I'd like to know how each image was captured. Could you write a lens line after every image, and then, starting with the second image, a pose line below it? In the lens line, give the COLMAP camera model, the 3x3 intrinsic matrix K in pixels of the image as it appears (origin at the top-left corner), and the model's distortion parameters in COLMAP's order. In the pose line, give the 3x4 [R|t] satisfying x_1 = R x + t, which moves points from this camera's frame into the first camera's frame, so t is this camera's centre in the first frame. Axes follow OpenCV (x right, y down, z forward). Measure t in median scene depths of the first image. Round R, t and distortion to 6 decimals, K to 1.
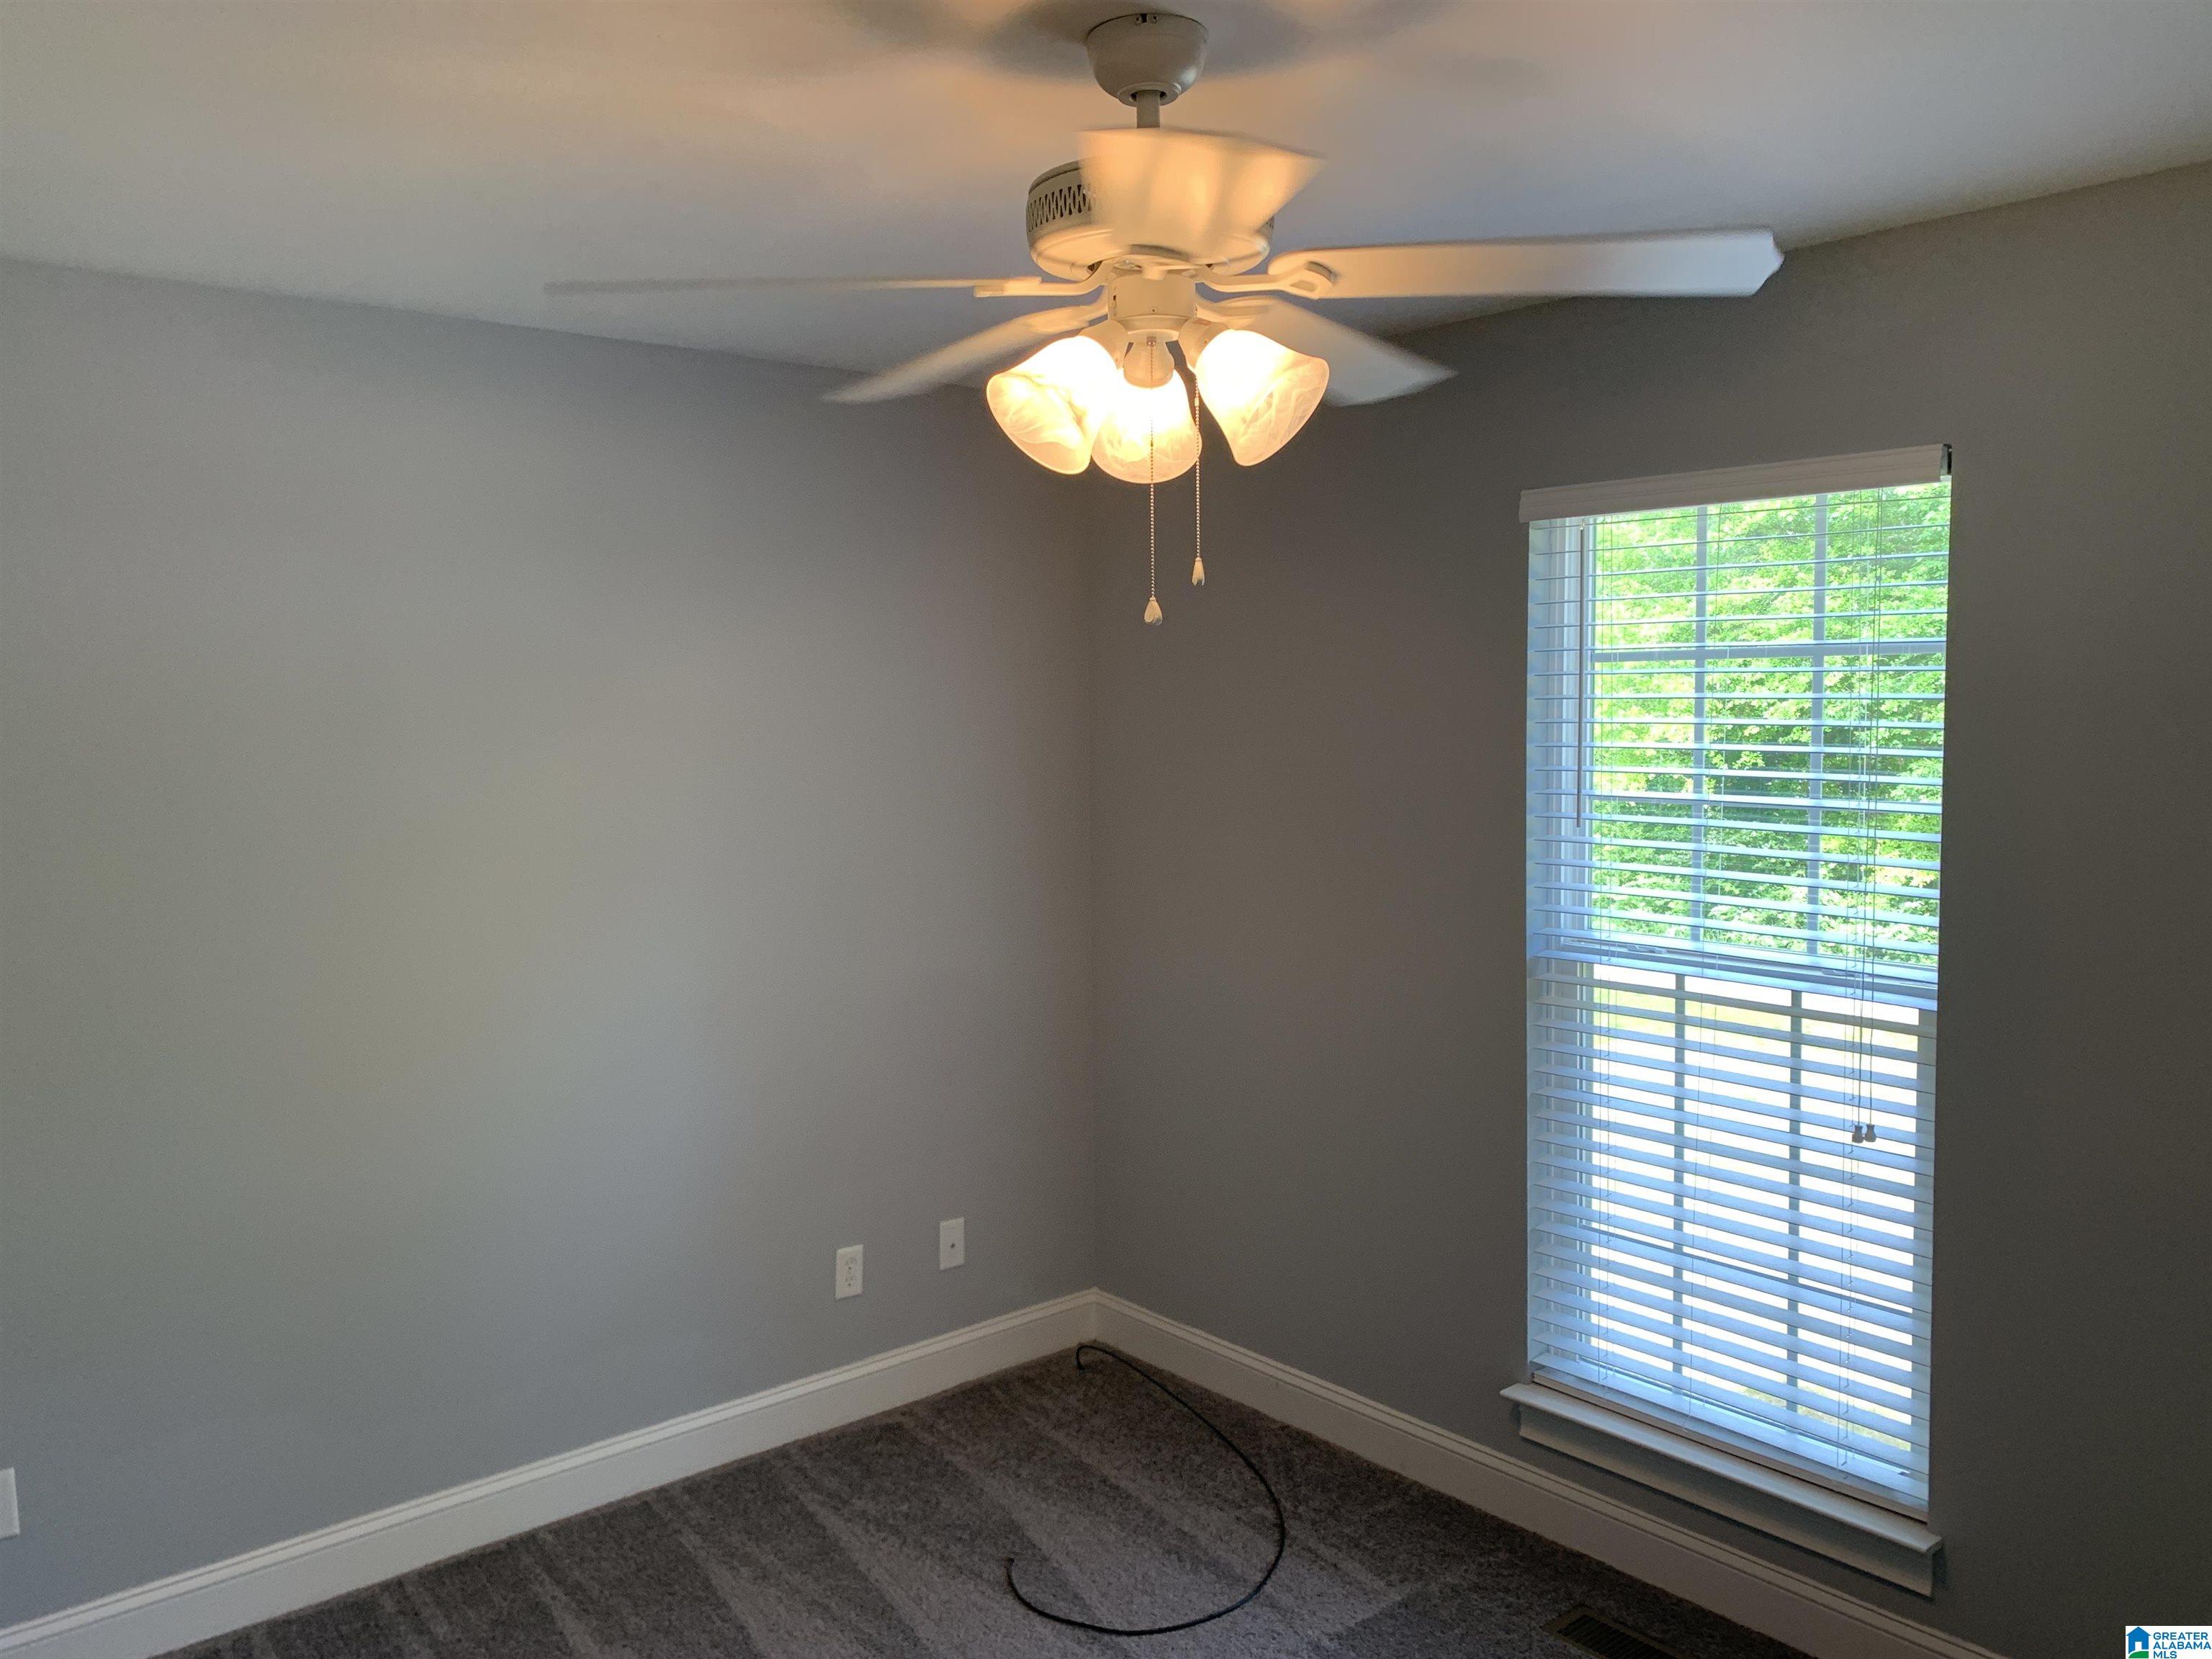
lens RADIAL K [[1696.9, 0, 1106.0], [0, 1696.9, 829.5], [0, 0, 1]] dist [-0.000027, 0.004306]
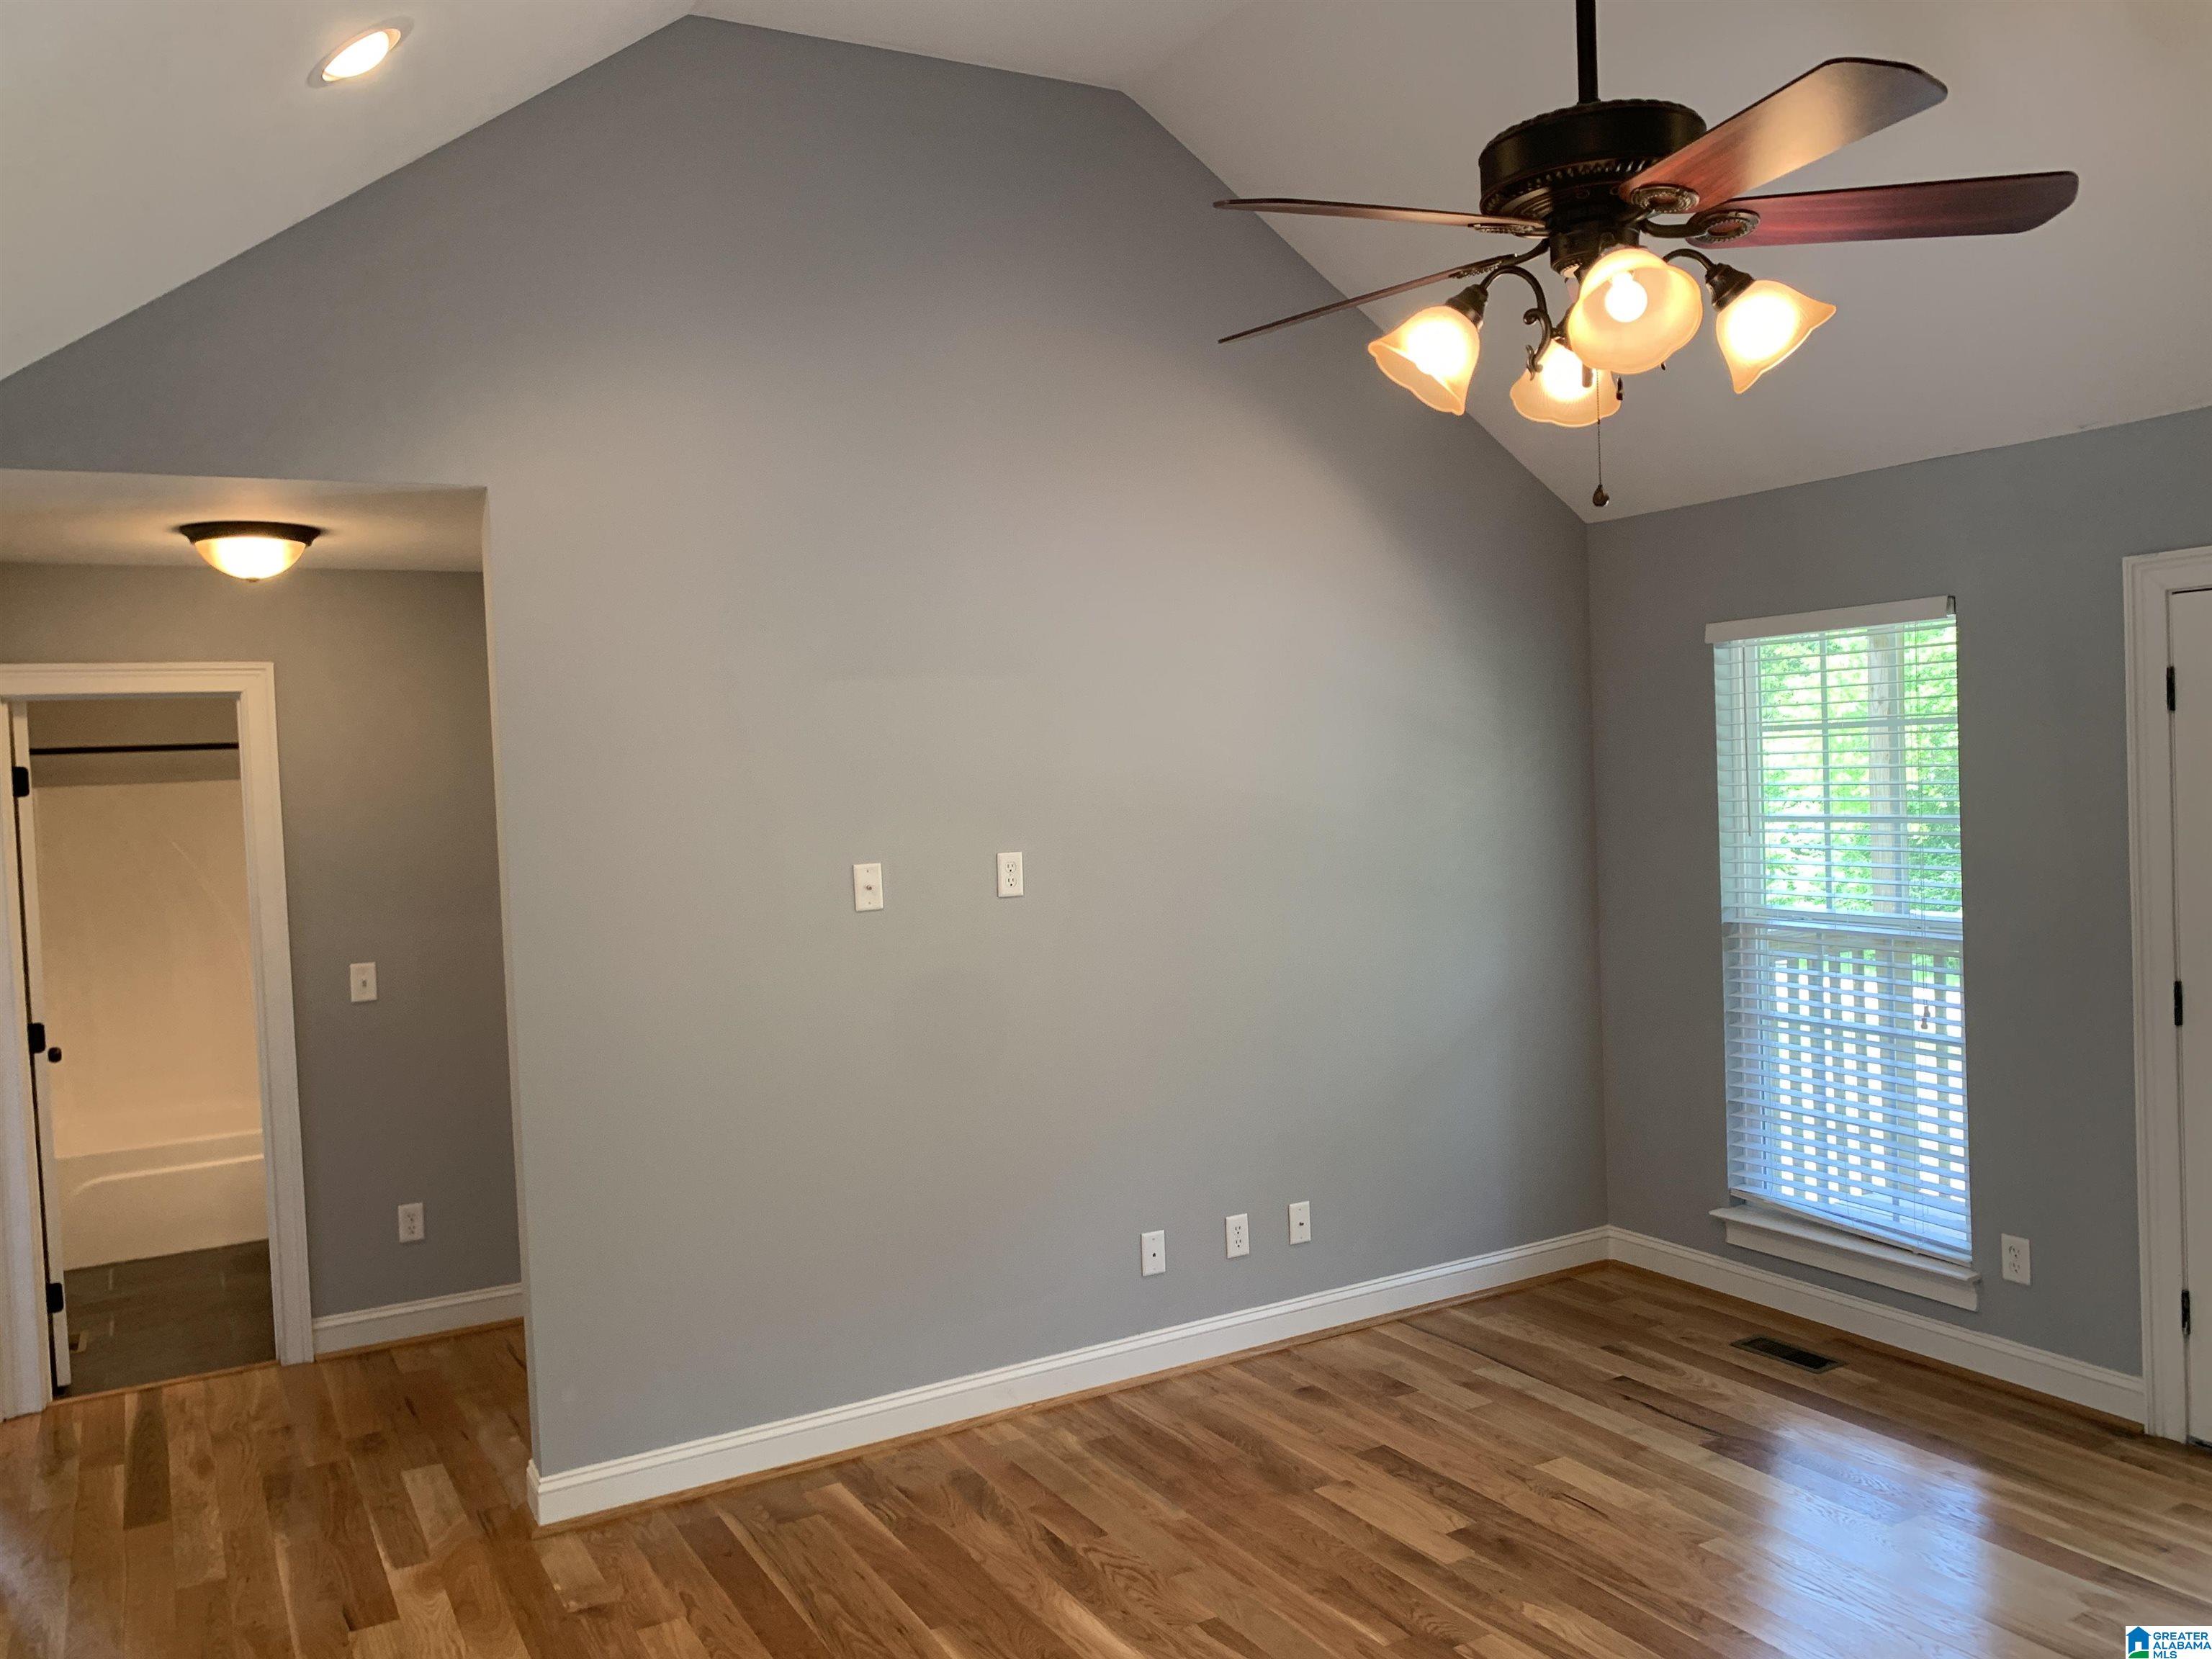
lens RADIAL K [[1696.9, 0, 1106.0], [0, 1696.9, 829.5], [0, 0, 1]] dist [-0.000027, 0.004306]
pose [[0.980698, -0.010966, -0.195223, 0.001942], [0.000343, 0.998521, -0.054364, 0.075436], [0.195531, 0.053248, 0.979251, -0.635774]]
